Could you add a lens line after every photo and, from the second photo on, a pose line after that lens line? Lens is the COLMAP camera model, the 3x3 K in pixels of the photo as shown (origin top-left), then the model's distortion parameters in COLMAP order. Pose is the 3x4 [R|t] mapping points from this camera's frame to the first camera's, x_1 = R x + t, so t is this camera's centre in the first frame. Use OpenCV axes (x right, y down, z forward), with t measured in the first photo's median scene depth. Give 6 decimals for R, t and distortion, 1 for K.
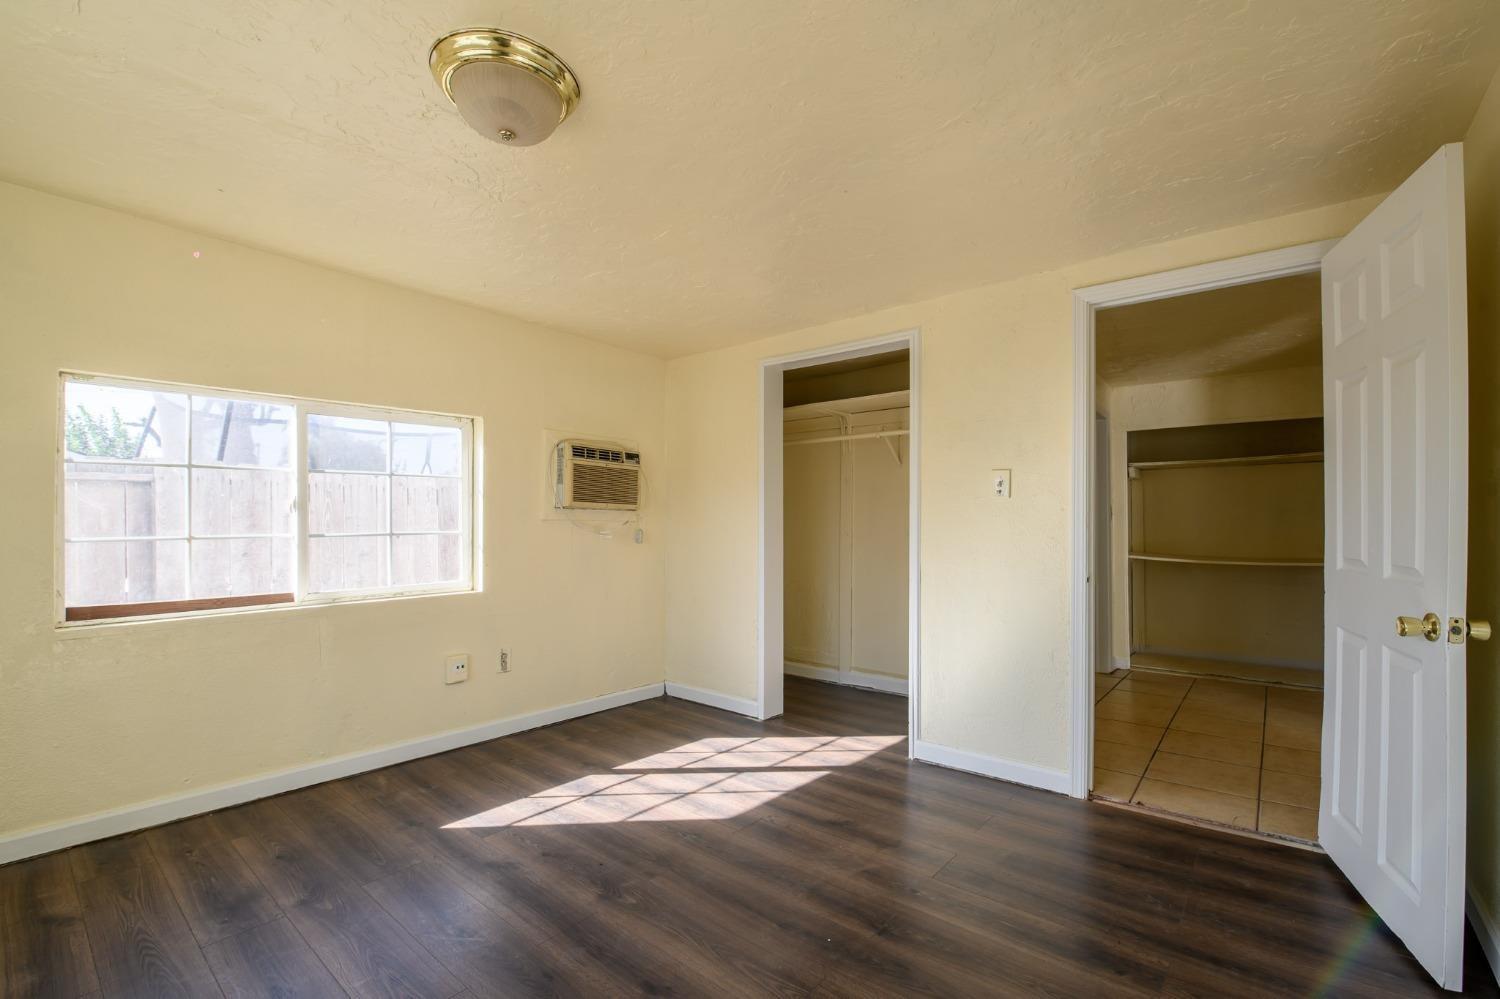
lens RADIAL K [[637.5, 0, 784.8], [0, 637.5, 507.4], [0, 0, 1]] dist [0.000572, 0.000062]
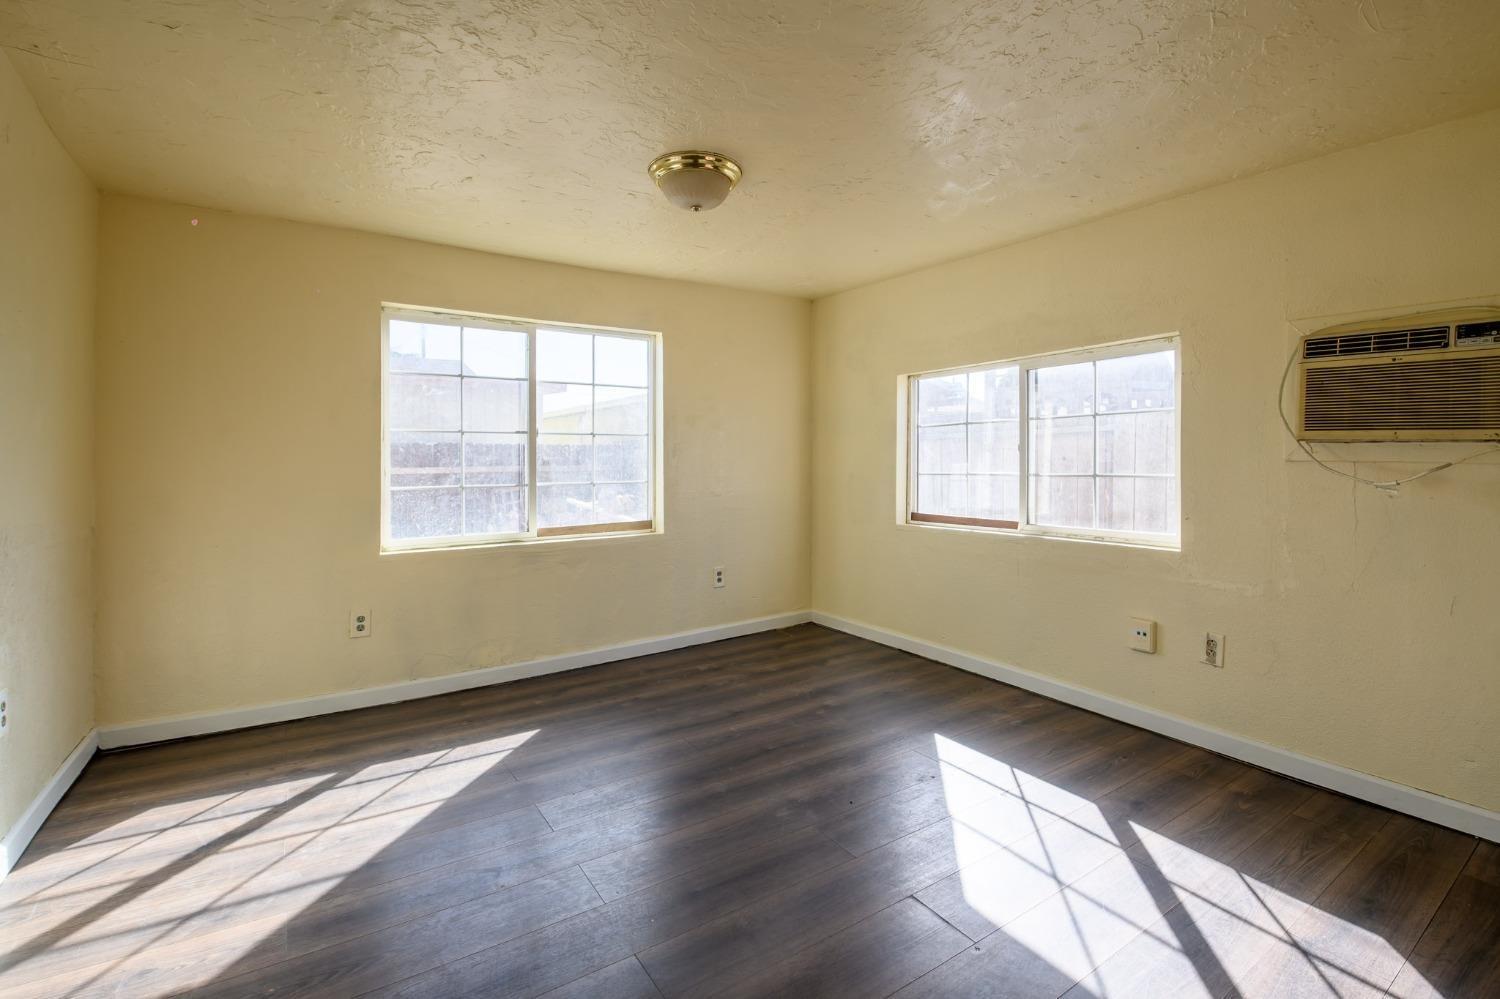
lens RADIAL K [[674.0, 0, 735.8], [0, 674.0, 456.7], [0, 0, 1]] dist [-0.000136, -0.000257]
pose [[-0.312763, -0.006220, -0.949811, 0.540185], [0.018265, 0.999754, -0.012562, 0.015667], [0.949656, -0.021278, -0.312572, 0.803704]]
